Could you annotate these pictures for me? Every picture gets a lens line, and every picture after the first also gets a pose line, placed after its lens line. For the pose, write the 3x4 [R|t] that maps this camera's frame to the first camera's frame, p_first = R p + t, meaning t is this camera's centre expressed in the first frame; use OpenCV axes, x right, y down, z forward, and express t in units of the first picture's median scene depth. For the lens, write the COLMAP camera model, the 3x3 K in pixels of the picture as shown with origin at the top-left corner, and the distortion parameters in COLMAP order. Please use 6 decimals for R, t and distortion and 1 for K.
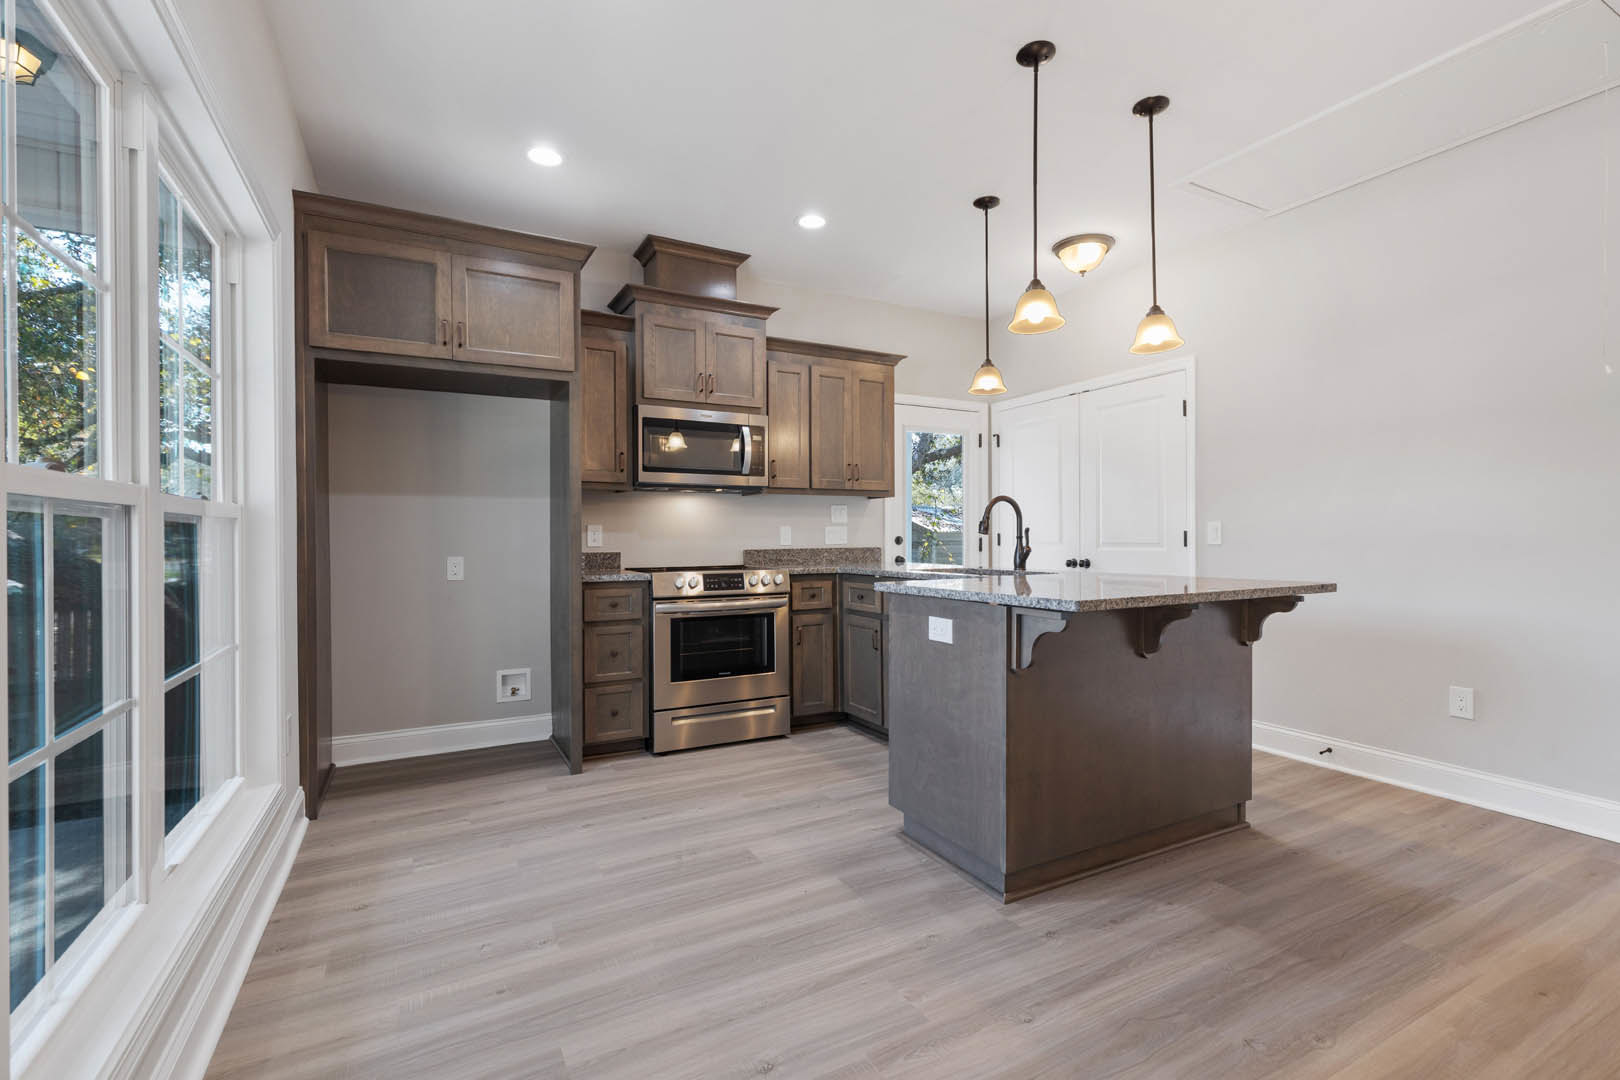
lens RADIAL K [[730.5, 0, 821.9], [0, 730.5, 535.8], [0, 0, 1]] dist [0.011269, -0.000644]
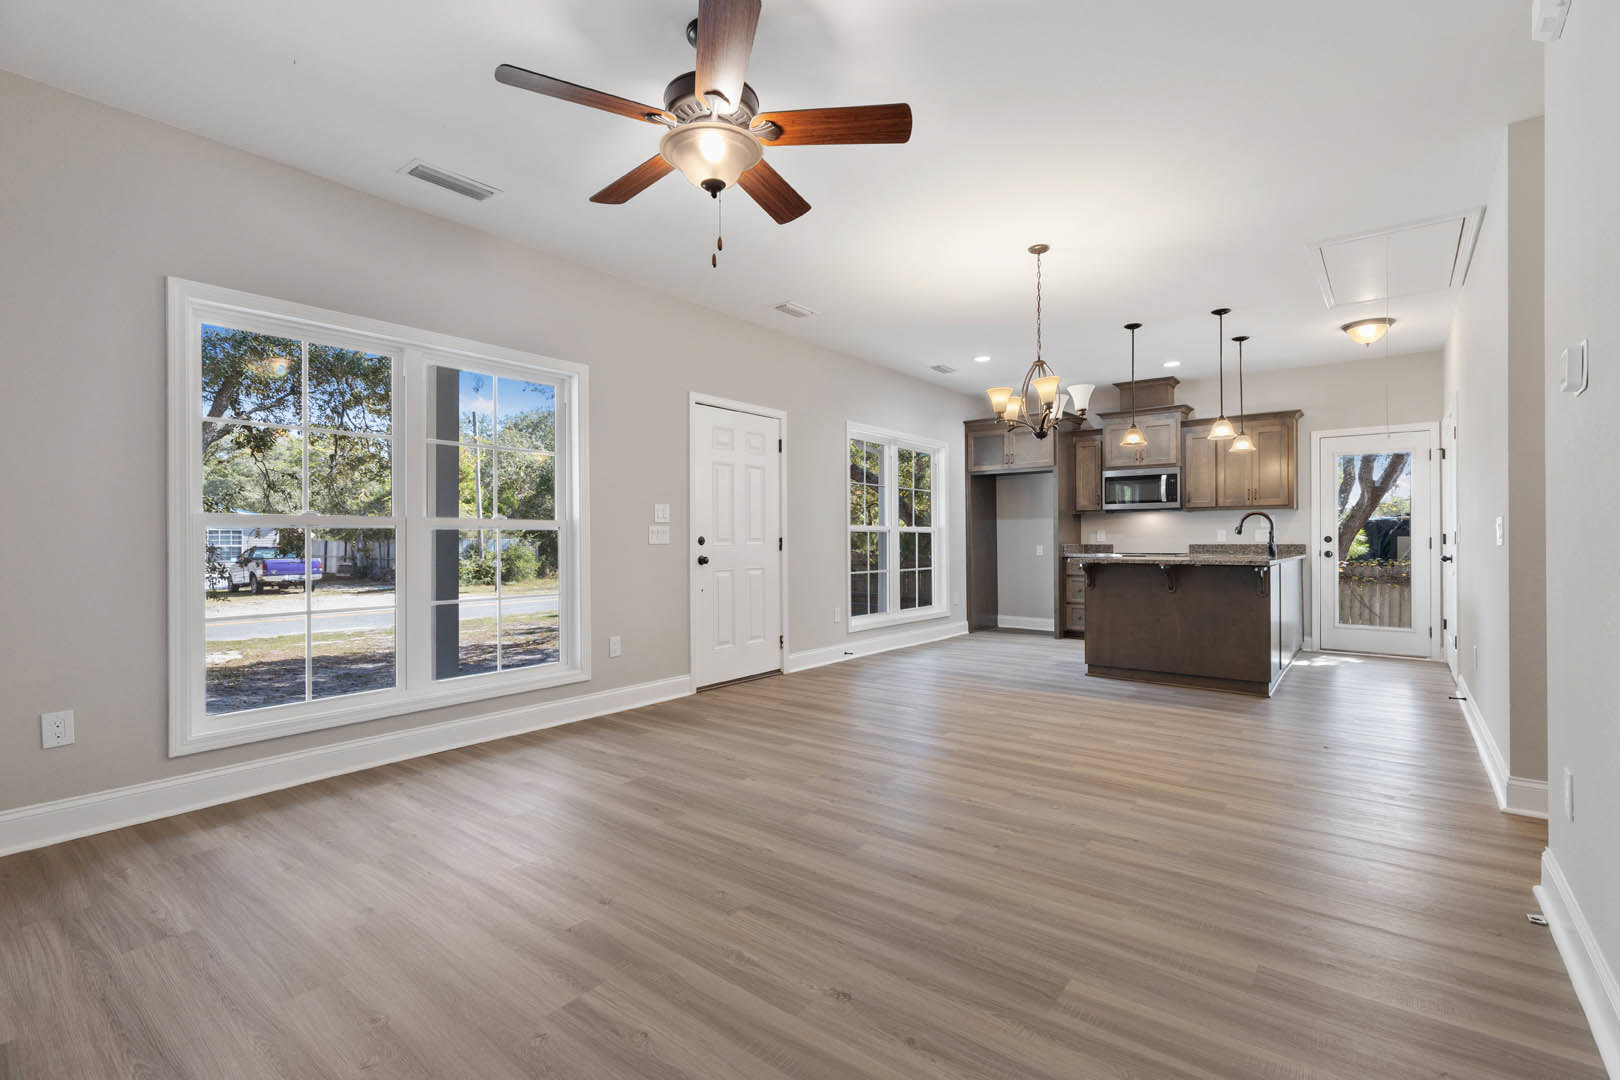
lens RADIAL K [[724.8, 0, 823.7], [0, 724.8, 536.7], [0, 0, 1]] dist [0.009537, -0.000710]
pose [[0.397888, -0.000364, -0.917434, 1.332444], [0.000465, 1.000000, -0.000195, 0.001884], [0.917434, -0.000349, 0.397889, -0.528762]]
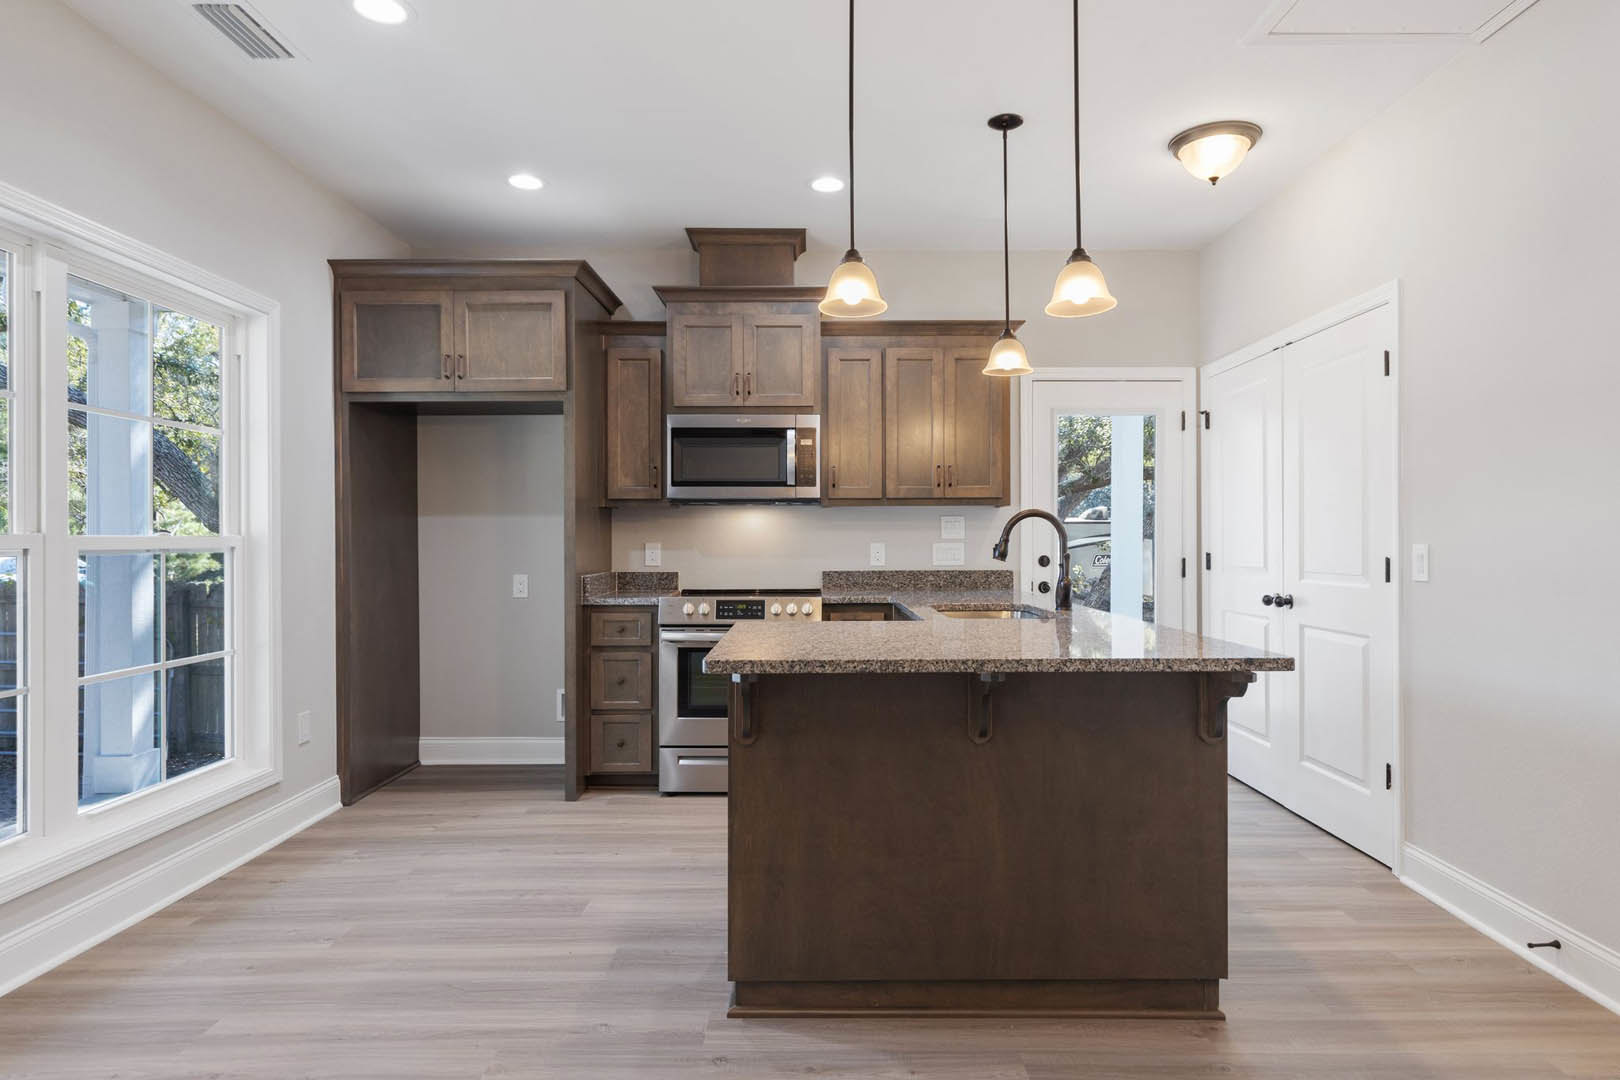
lens RADIAL K [[914.7, 0, 820.4], [0, 914.7, 533.4], [0, 0, 1]] dist [0.009979, 0.000357]
pose [[0.876996, 0.000335, -0.480498, 0.494789], [-0.001701, 0.999996, -0.002408, -0.027298], [0.480495, 0.002929, 0.876992, 0.077692]]
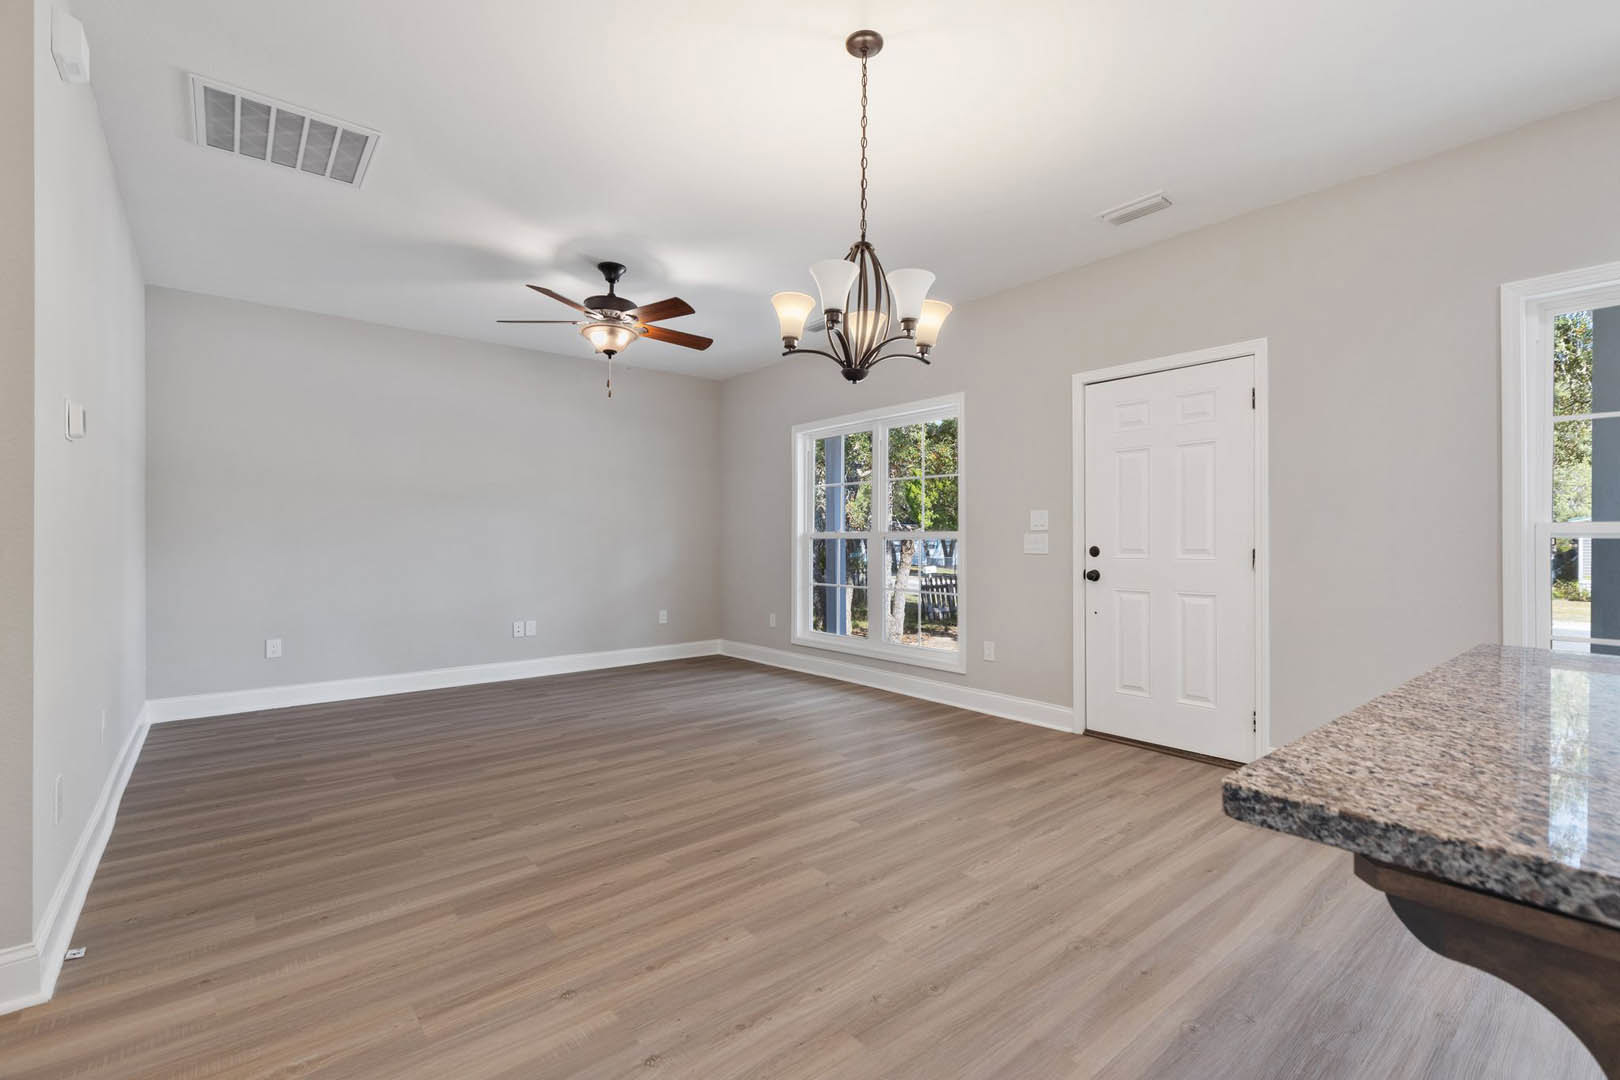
lens RADIAL K [[729.2, 0, 831.5], [0, 729.2, 541.5], [0, 0, 1]] dist [0.008613, -0.000527]
pose [[-0.978819, 0.001040, -0.204723, 0.602467], [0.000181, 0.999991, 0.004211, -0.010387], [0.204725, 0.004085, -0.978811, 0.828423]]
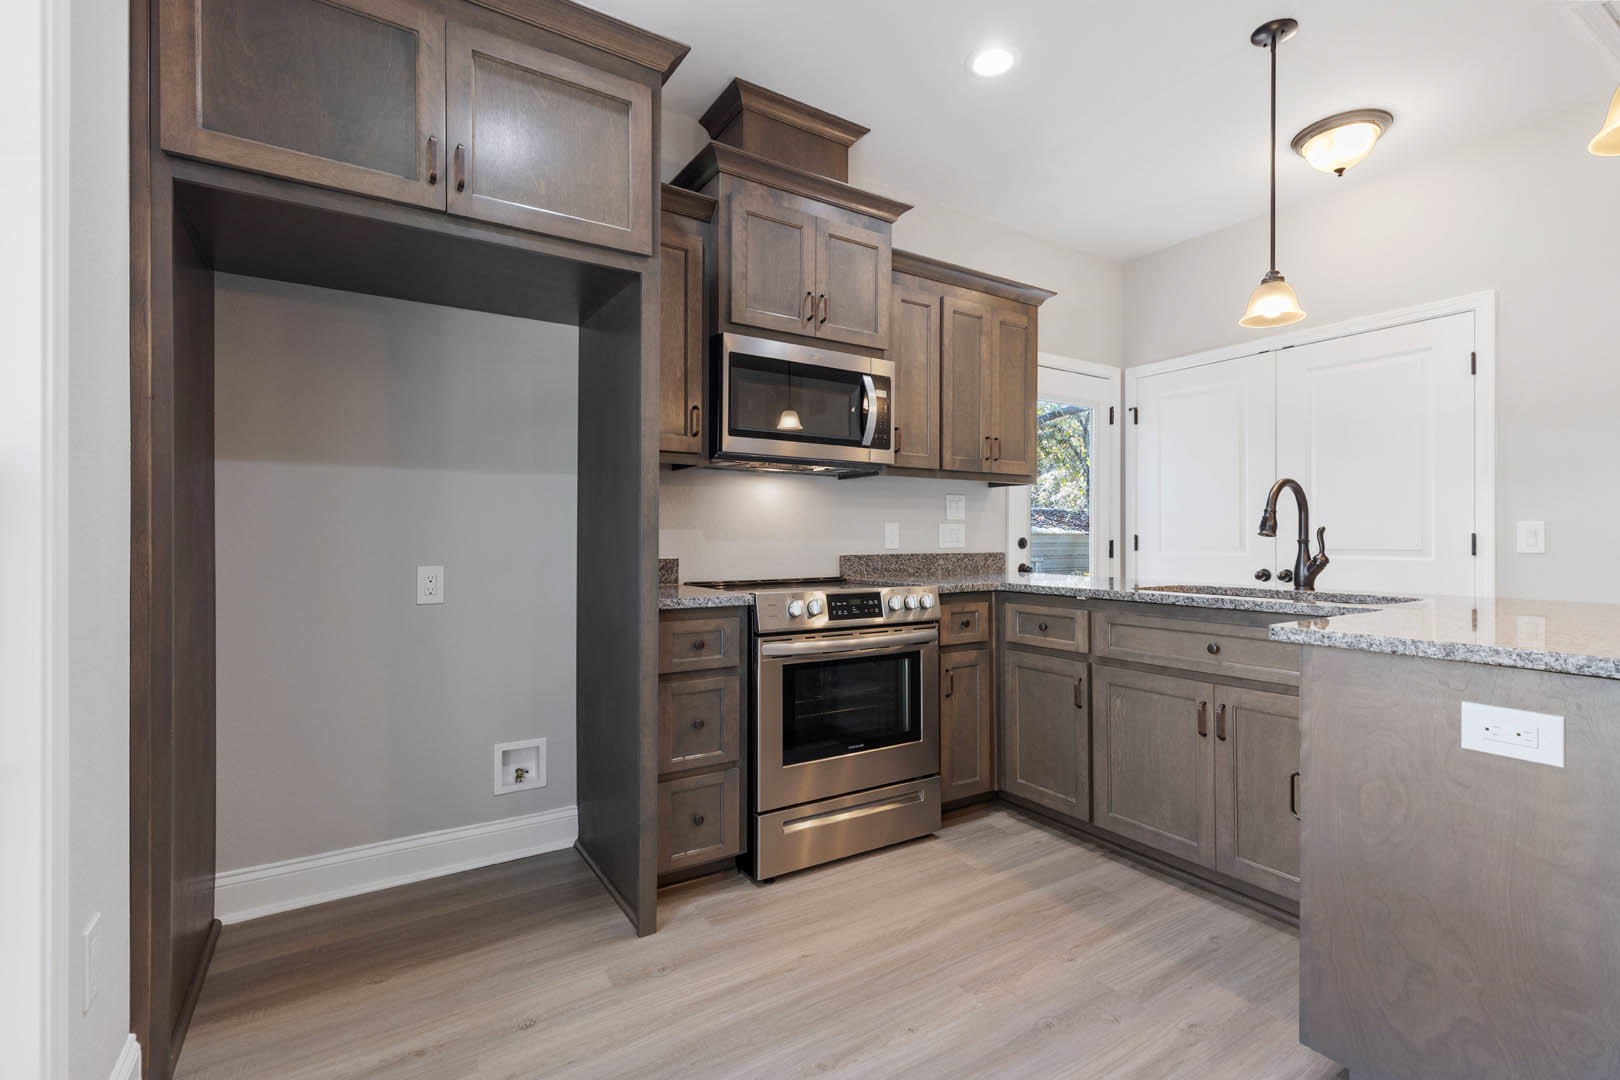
lens RADIAL K [[733.2, 0, 822.9], [0, 733.2, 533.7], [0, 0, 1]] dist [0.009957, -0.000455]
pose [[0.997319, 0.007623, 0.072780, -0.216197], [-0.007365, 0.999966, -0.003804, 0.001141], [-0.072807, 0.003258, 0.997341, 0.356234]]
